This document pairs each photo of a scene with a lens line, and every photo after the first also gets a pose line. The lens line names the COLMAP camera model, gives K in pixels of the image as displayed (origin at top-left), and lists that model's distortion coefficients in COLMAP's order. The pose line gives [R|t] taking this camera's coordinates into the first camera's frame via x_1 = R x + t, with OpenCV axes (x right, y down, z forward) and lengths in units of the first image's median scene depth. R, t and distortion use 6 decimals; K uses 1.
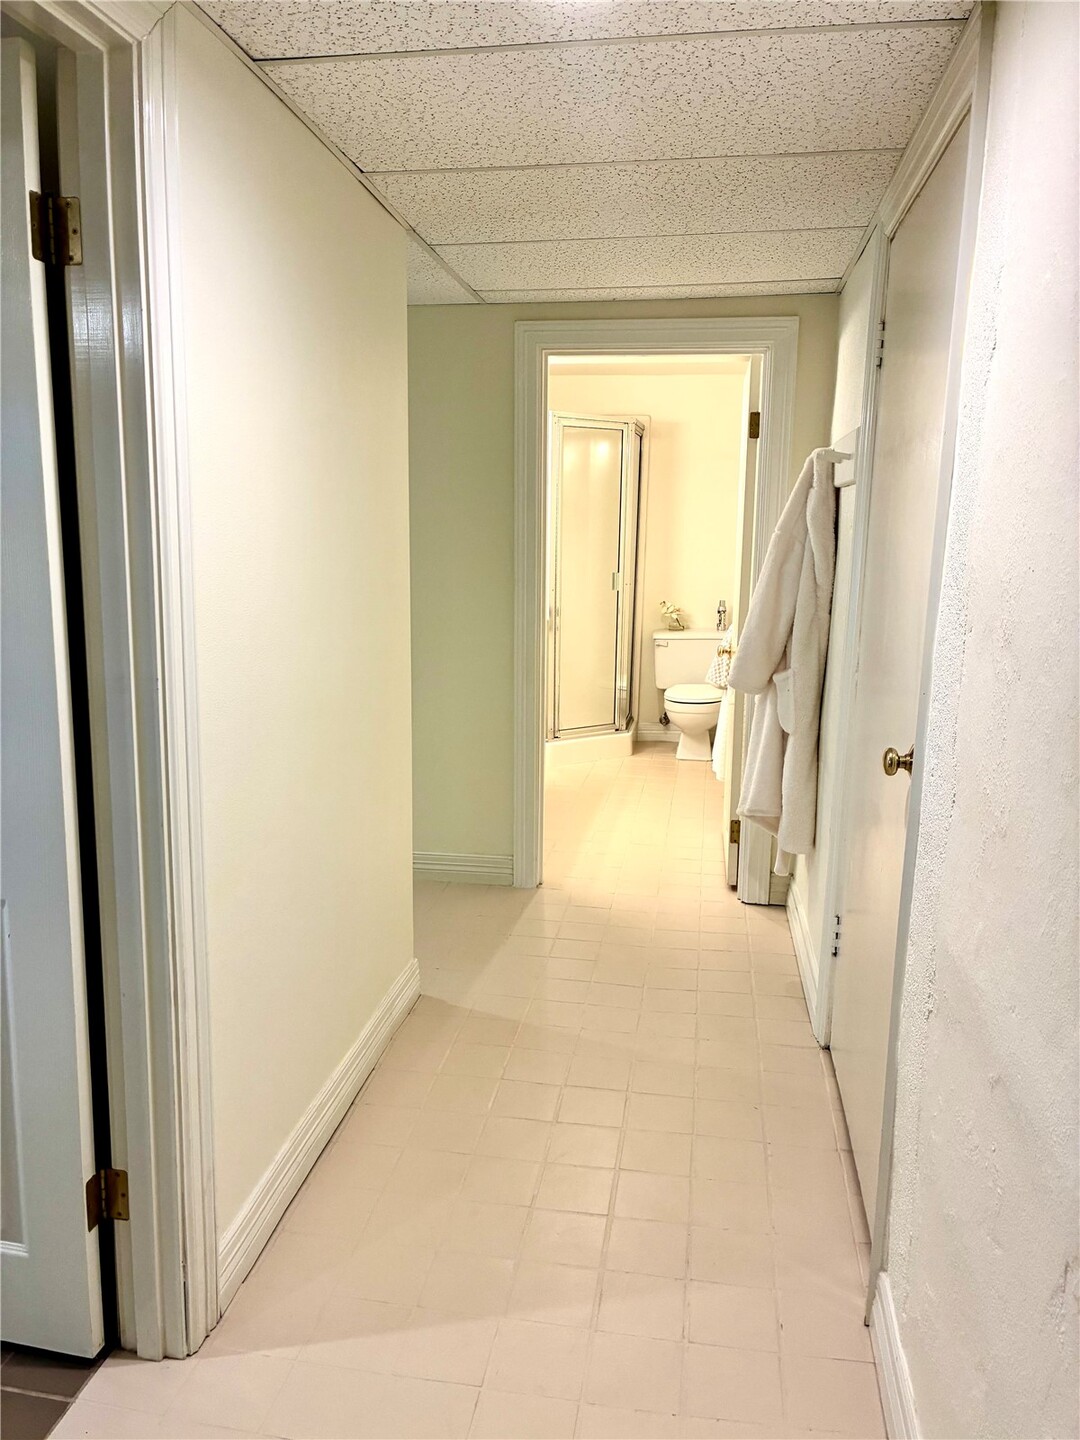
lens RADIAL K [[1095.5, 0, 537.1], [0, 1095.5, 718.7], [0, 0, 1]] dist [-0.007839, -0.004873]
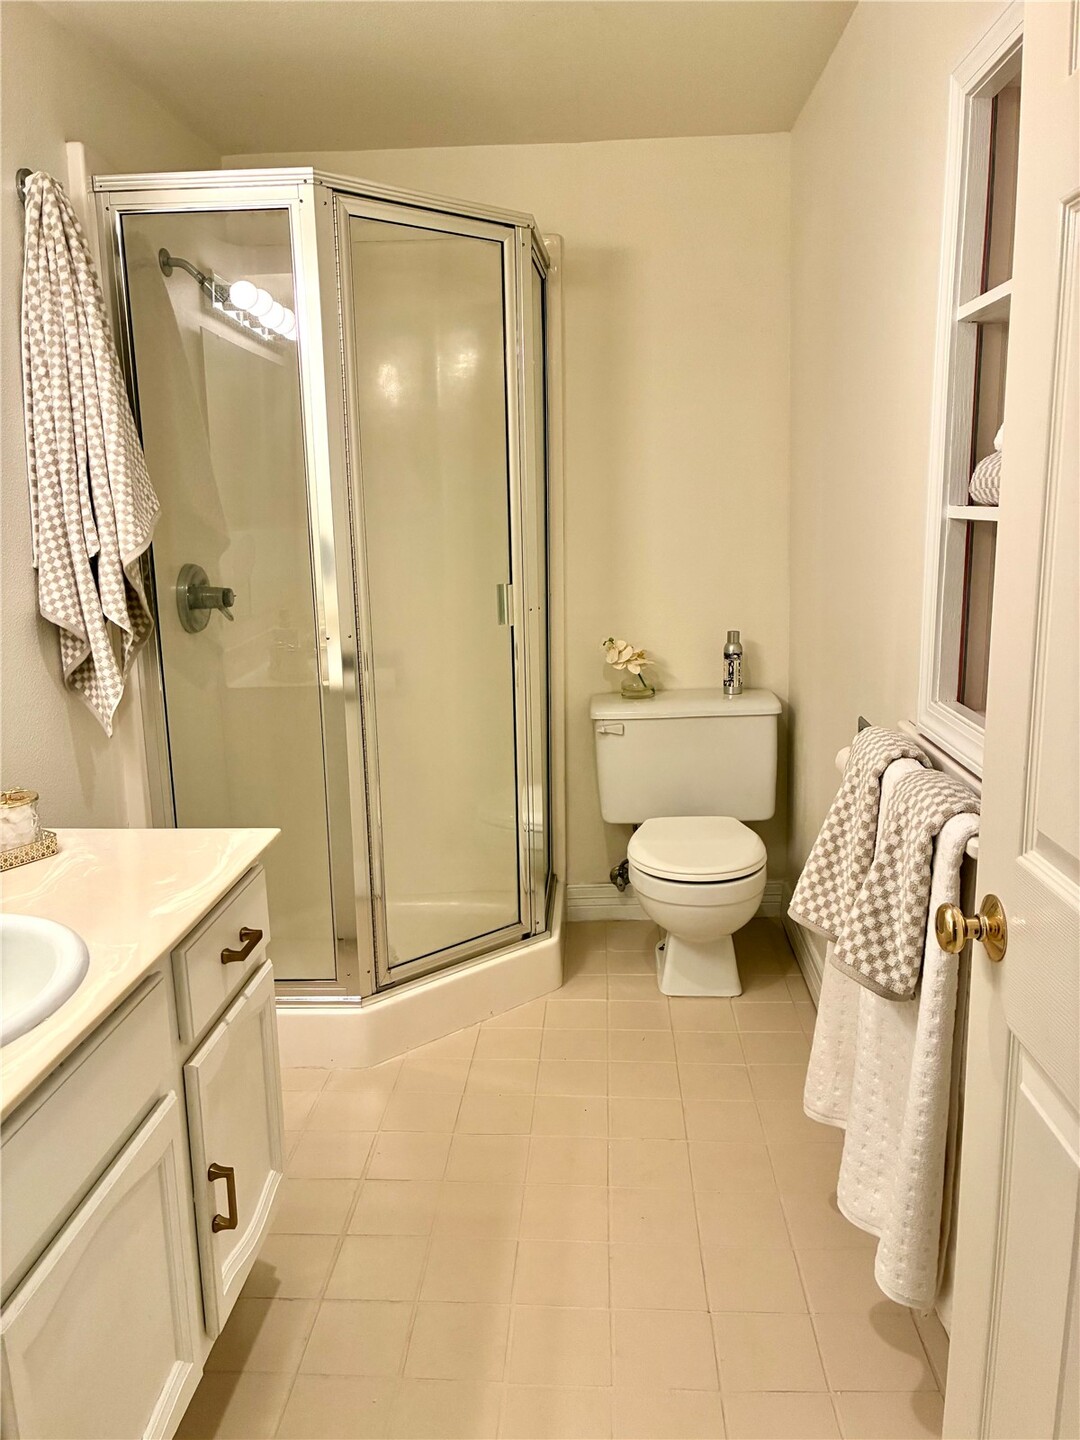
lens RADIAL K [[1095.5, 0, 542.1], [0, 1095.5, 721.9], [0, 0, 1]] dist [-0.007839, -0.004873]
pose [[0.994091, -0.055951, 0.093020, 0.040954], [0.054134, 0.998292, 0.021955, -0.083234], [-0.094090, -0.016790, 0.995422, 0.533892]]
